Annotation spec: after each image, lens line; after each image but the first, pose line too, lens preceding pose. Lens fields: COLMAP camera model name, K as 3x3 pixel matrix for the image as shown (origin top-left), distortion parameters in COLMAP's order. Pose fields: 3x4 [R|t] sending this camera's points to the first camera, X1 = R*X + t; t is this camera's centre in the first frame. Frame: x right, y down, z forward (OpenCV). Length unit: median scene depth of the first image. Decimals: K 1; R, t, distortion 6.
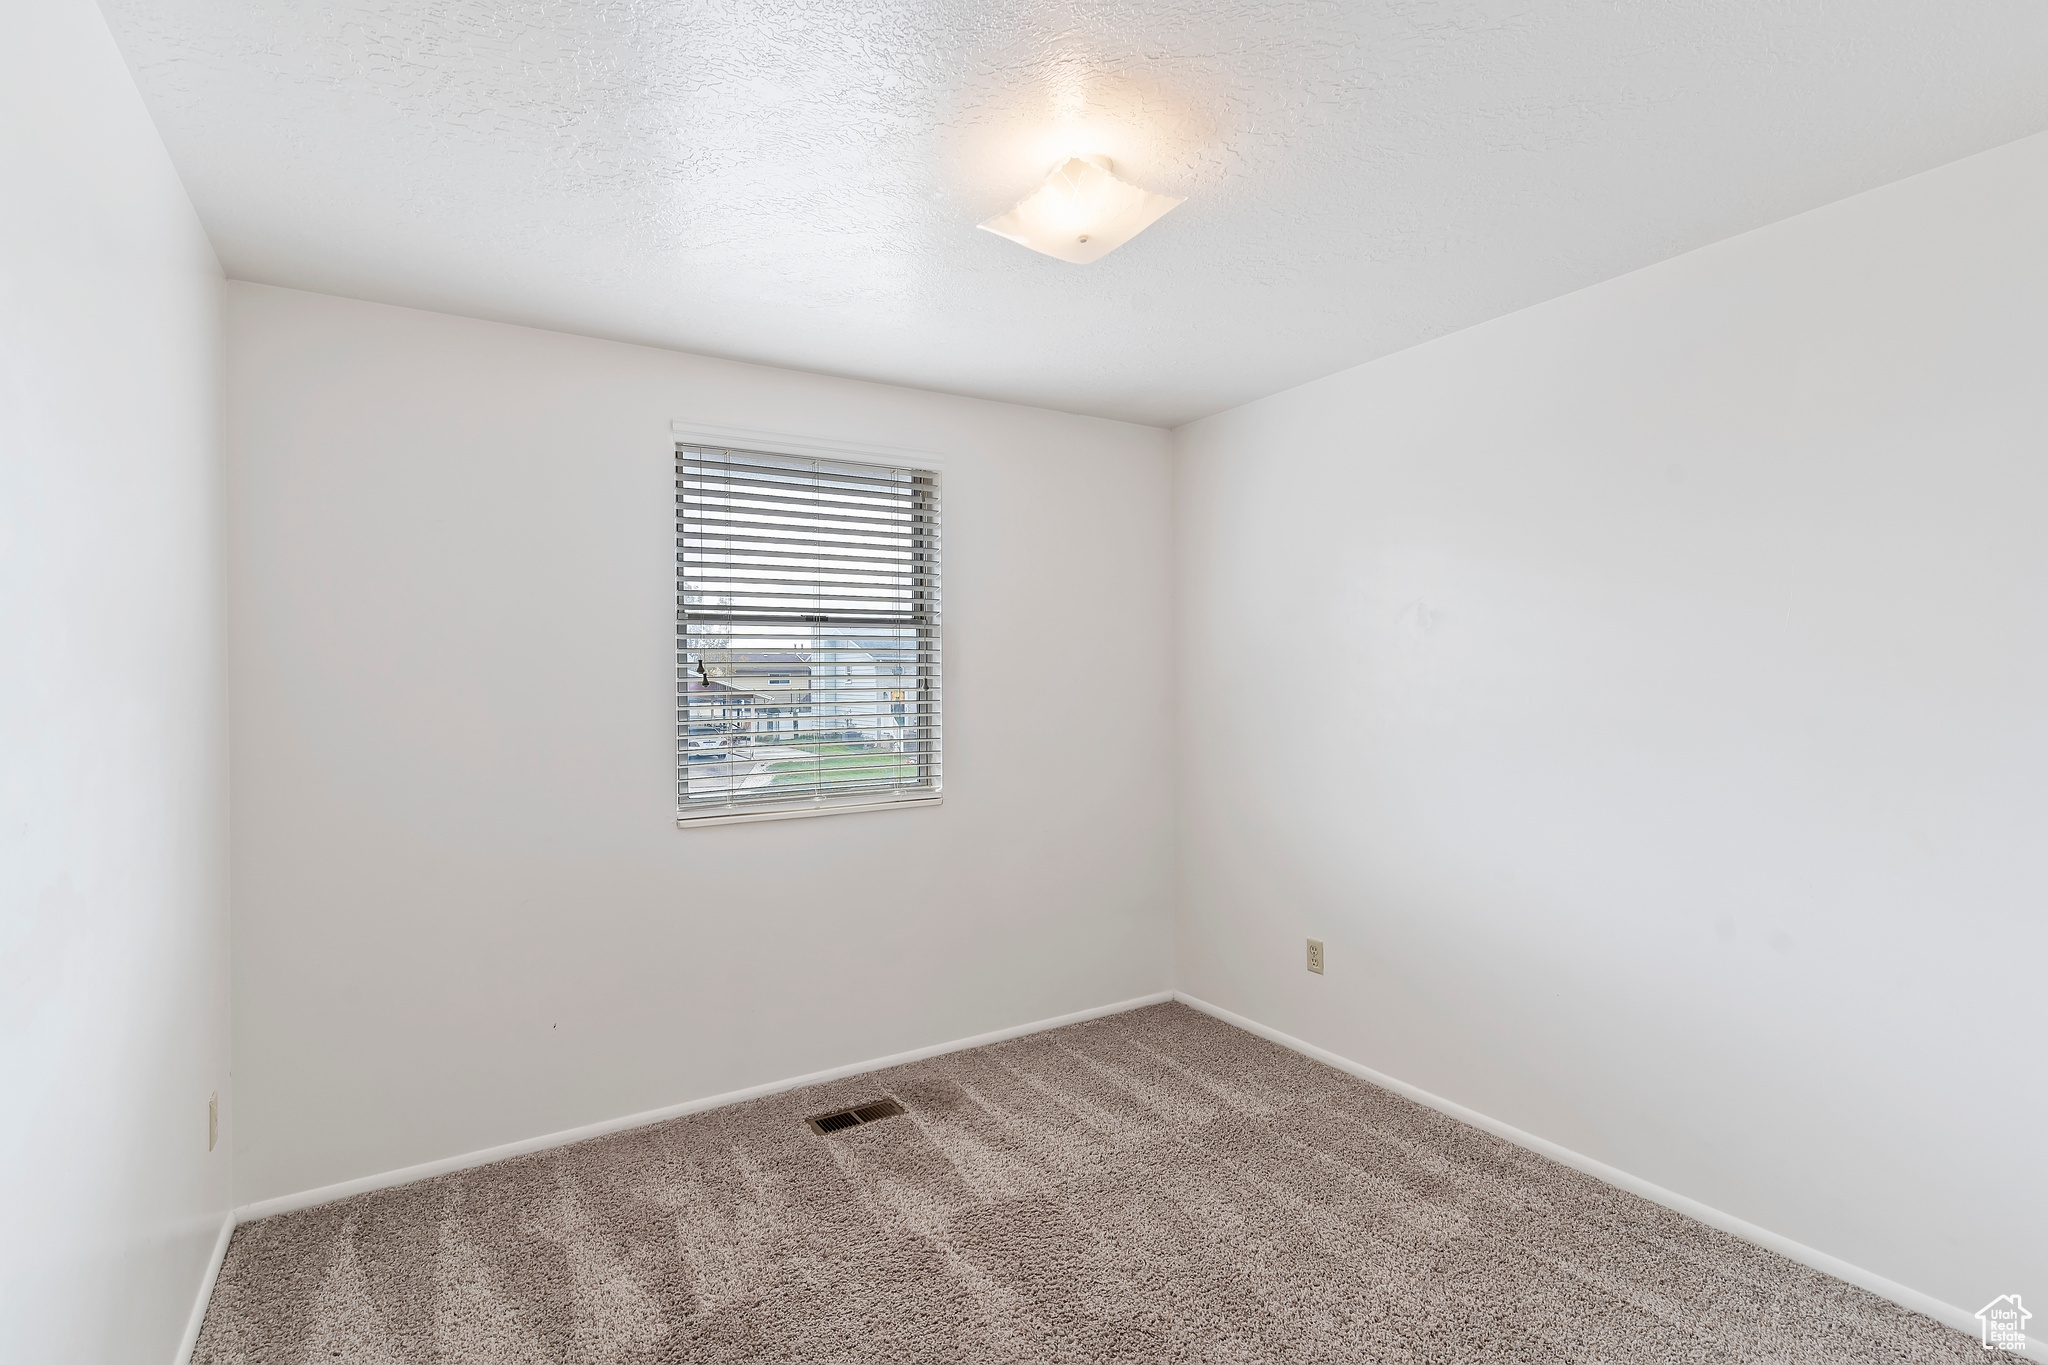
lens RADIAL K [[991.0, 0, 1013.8], [0, 991.0, 671.1], [0, 0, 1]] dist [0.012307, 0.000008]
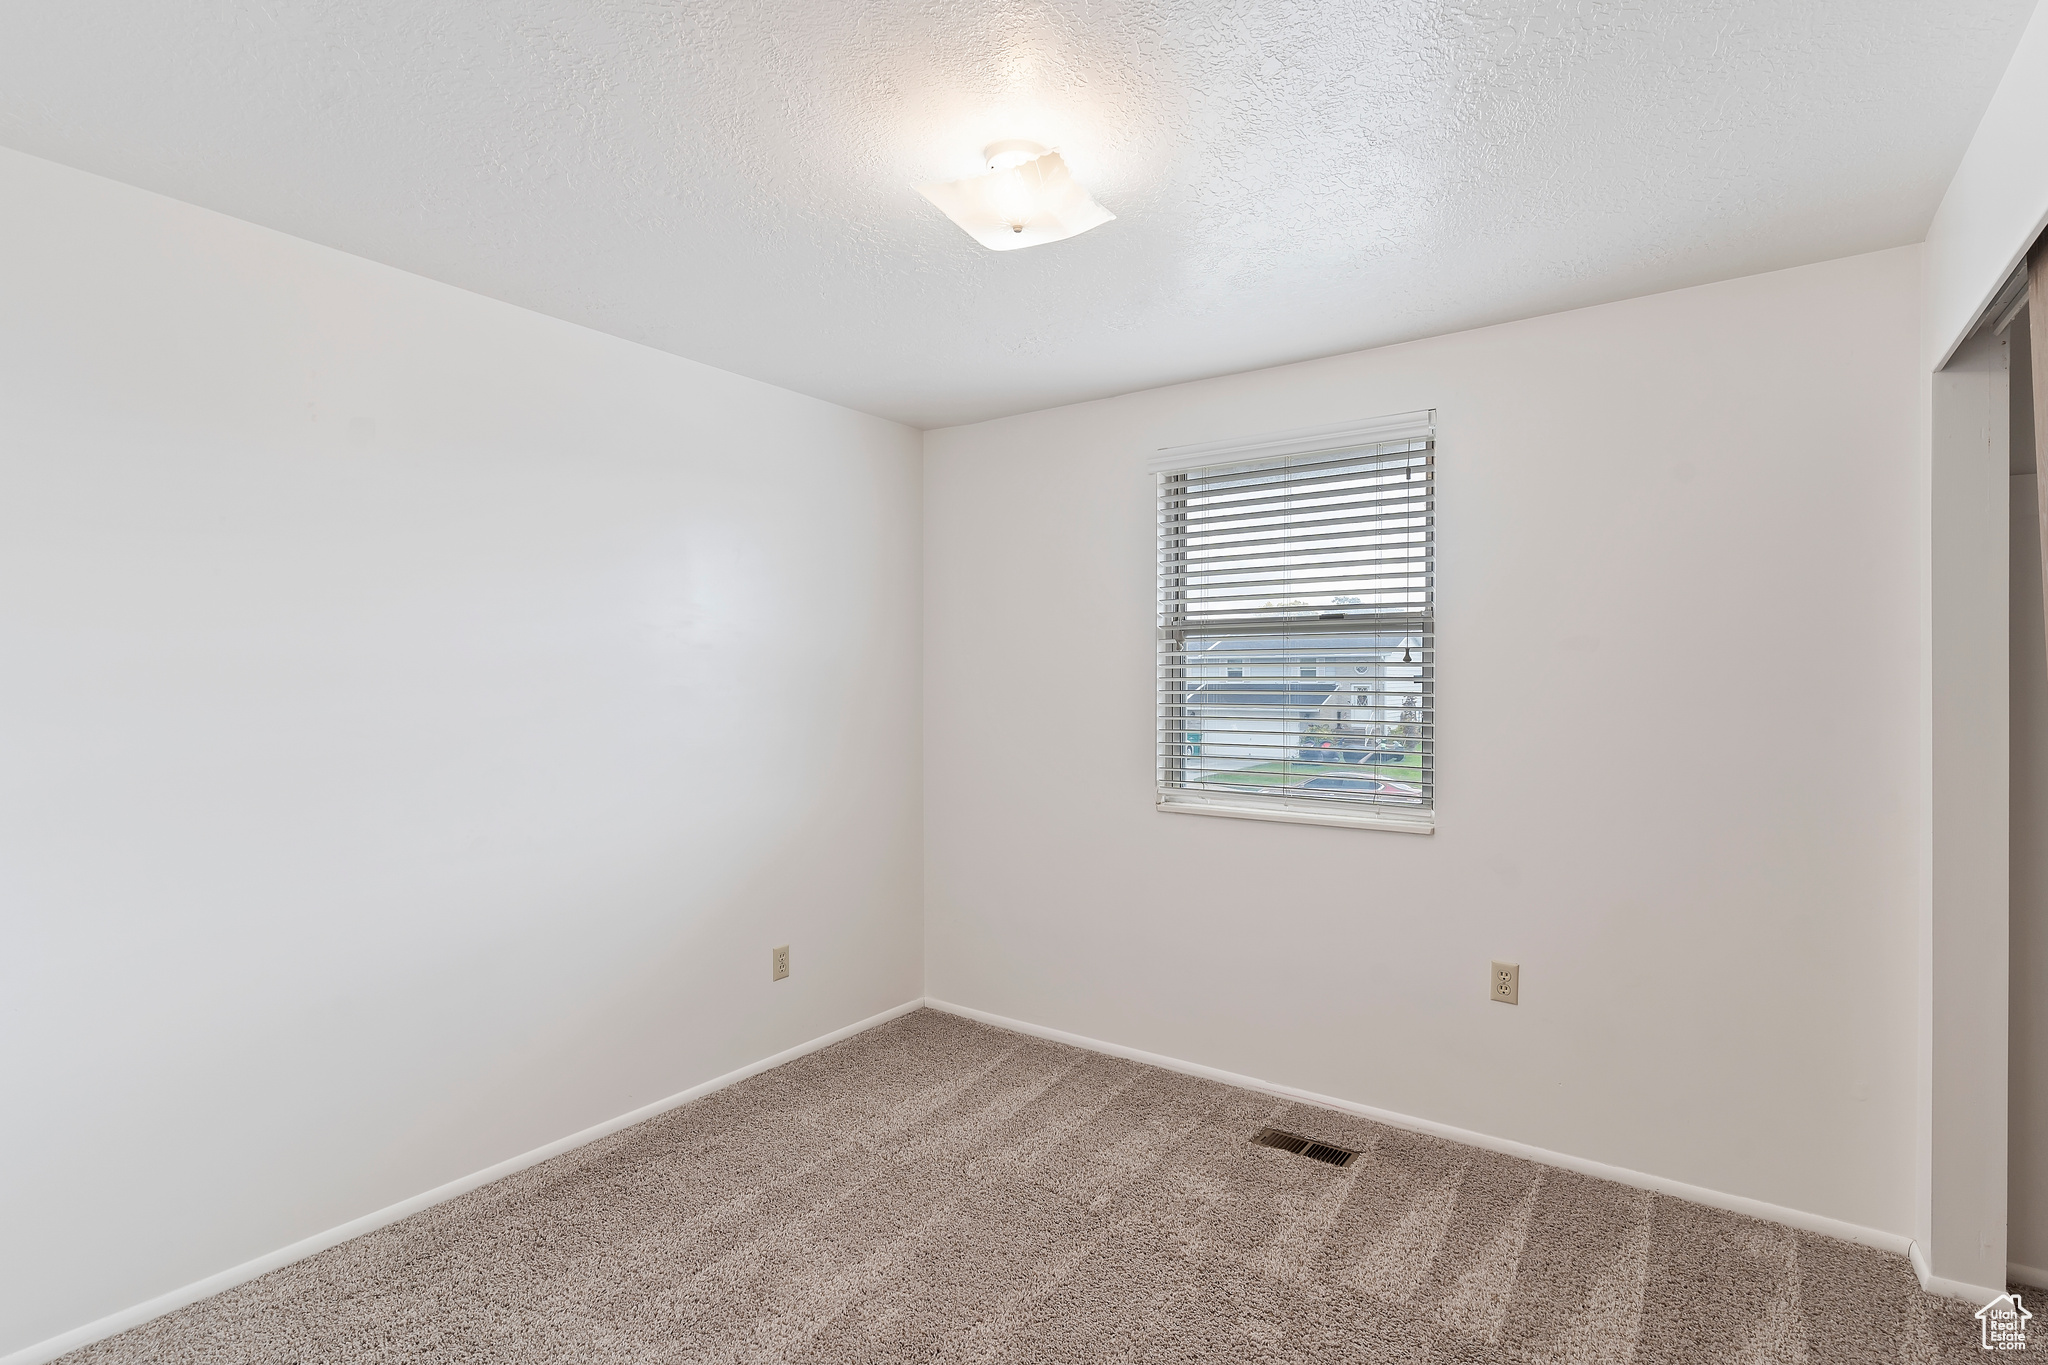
lens RADIAL K [[991.0, 0, 1013.8], [0, 991.0, 671.1], [0, 0, 1]] dist [0.012307, 0.000008]
pose [[0.396848, 0.002528, -0.917881, 0.608326], [-0.002592, 0.999995, 0.001634, -0.001890], [0.917881, 0.001731, 0.396852, 0.385385]]
